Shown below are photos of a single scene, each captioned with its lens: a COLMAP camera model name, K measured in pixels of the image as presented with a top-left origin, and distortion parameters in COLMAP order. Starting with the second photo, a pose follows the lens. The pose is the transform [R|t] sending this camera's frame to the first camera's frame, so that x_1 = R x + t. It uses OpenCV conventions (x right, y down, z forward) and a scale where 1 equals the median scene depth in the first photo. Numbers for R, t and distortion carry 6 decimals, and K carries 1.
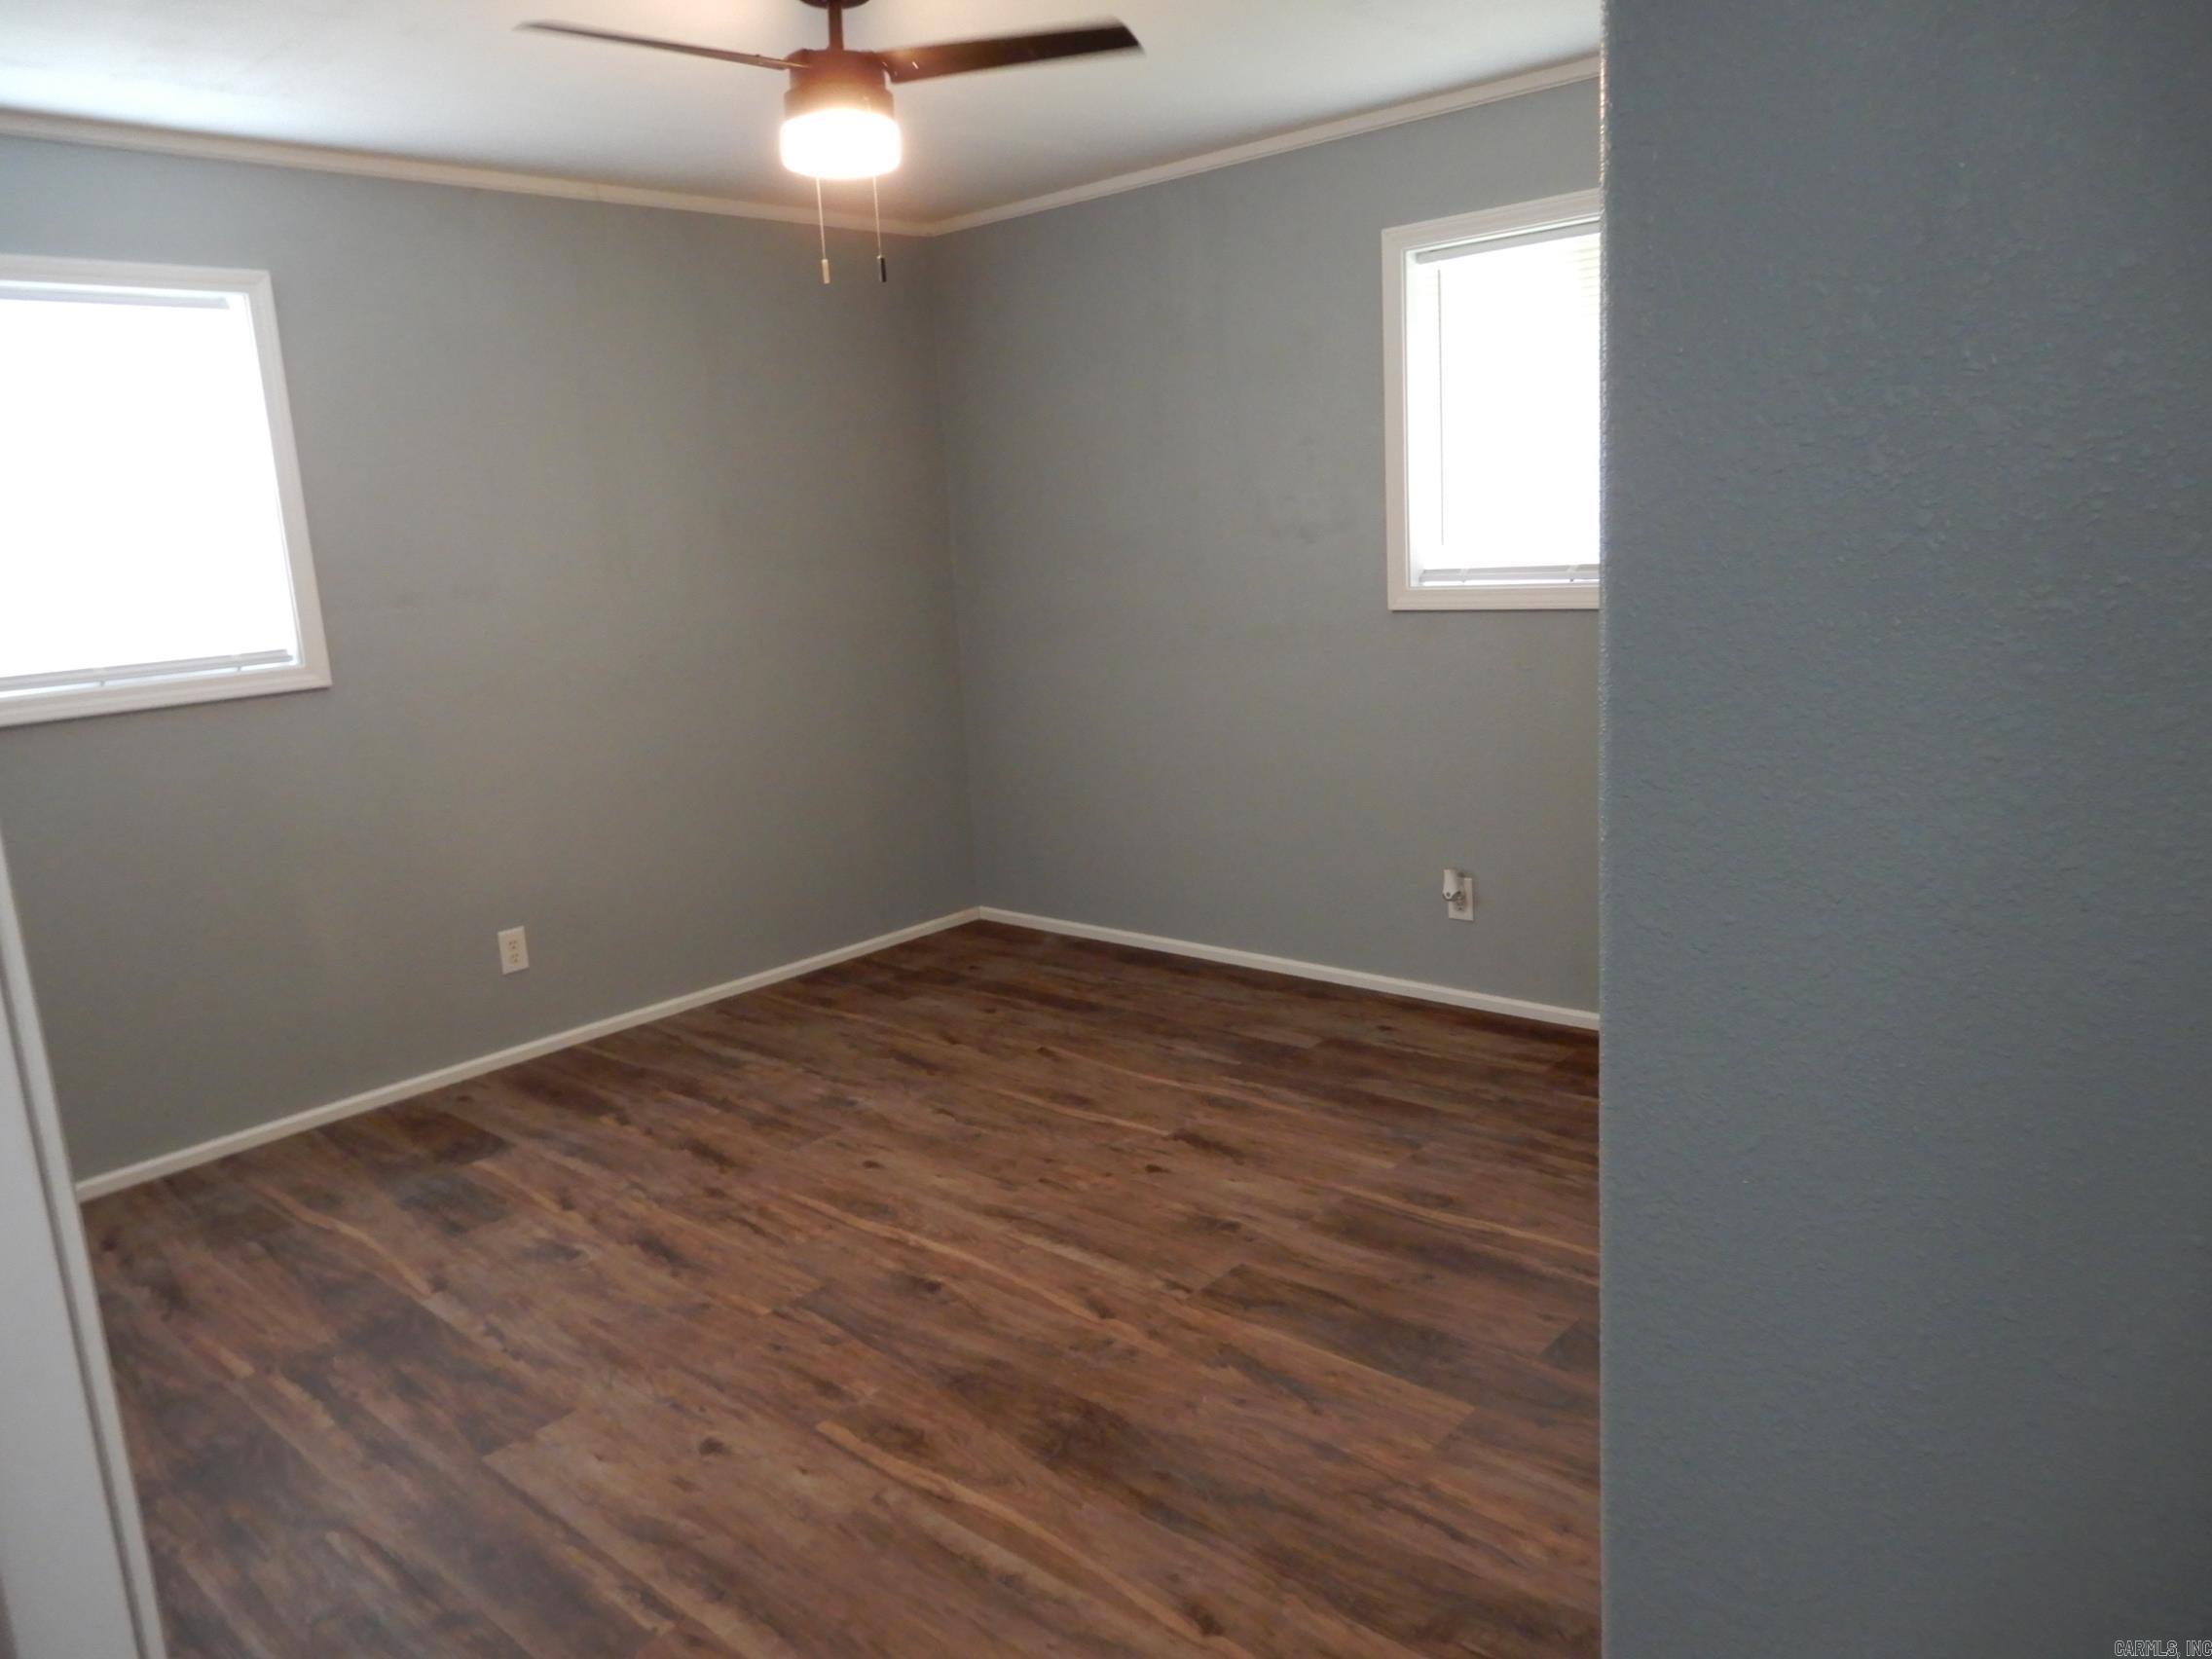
lens RADIAL K [[1571.9, 0, 1112.0], [0, 1571.9, 752.9], [0, 0, 1]] dist [0.011809, -0.005296]
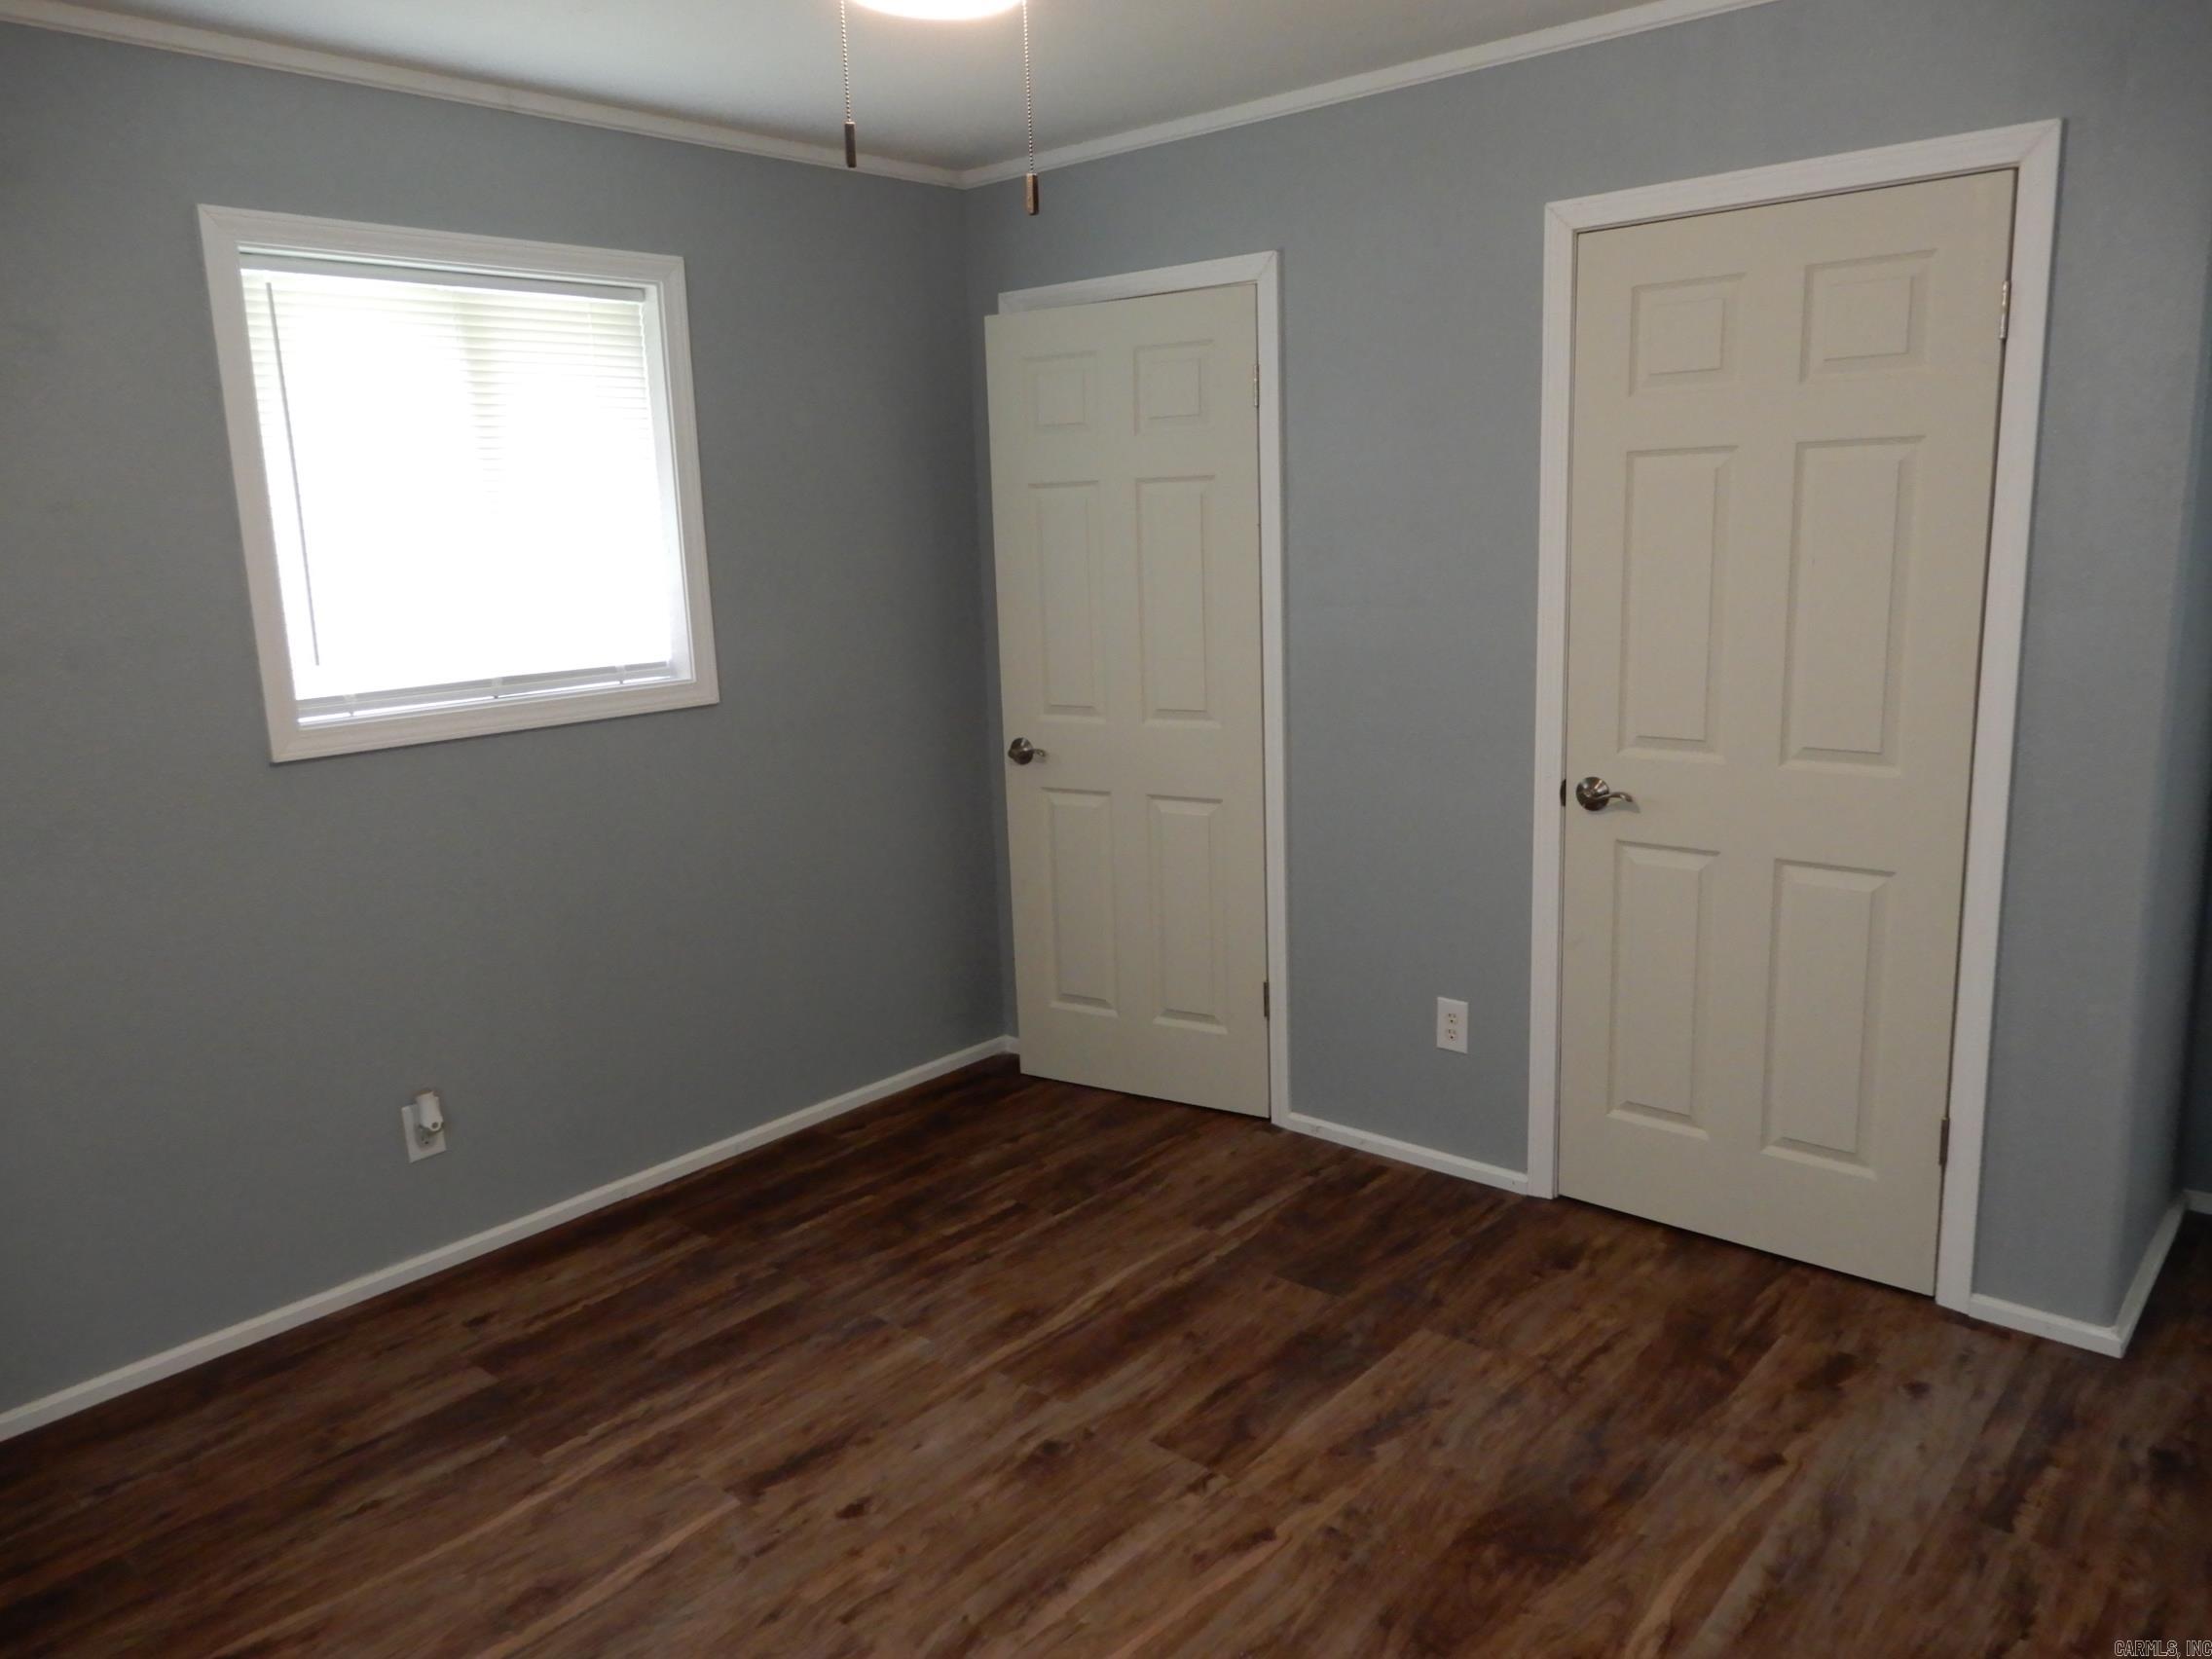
lens RADIAL K [[1571.9, 0, 1096.4], [0, 1571.9, 770.5], [0, 0, 1]] dist [0.011809, -0.005296]
pose [[-0.000750, -0.097832, 0.995203, -0.691979], [0.185628, 0.977893, 0.096270, -0.118867], [-0.982620, 0.184810, 0.017427, 0.869227]]
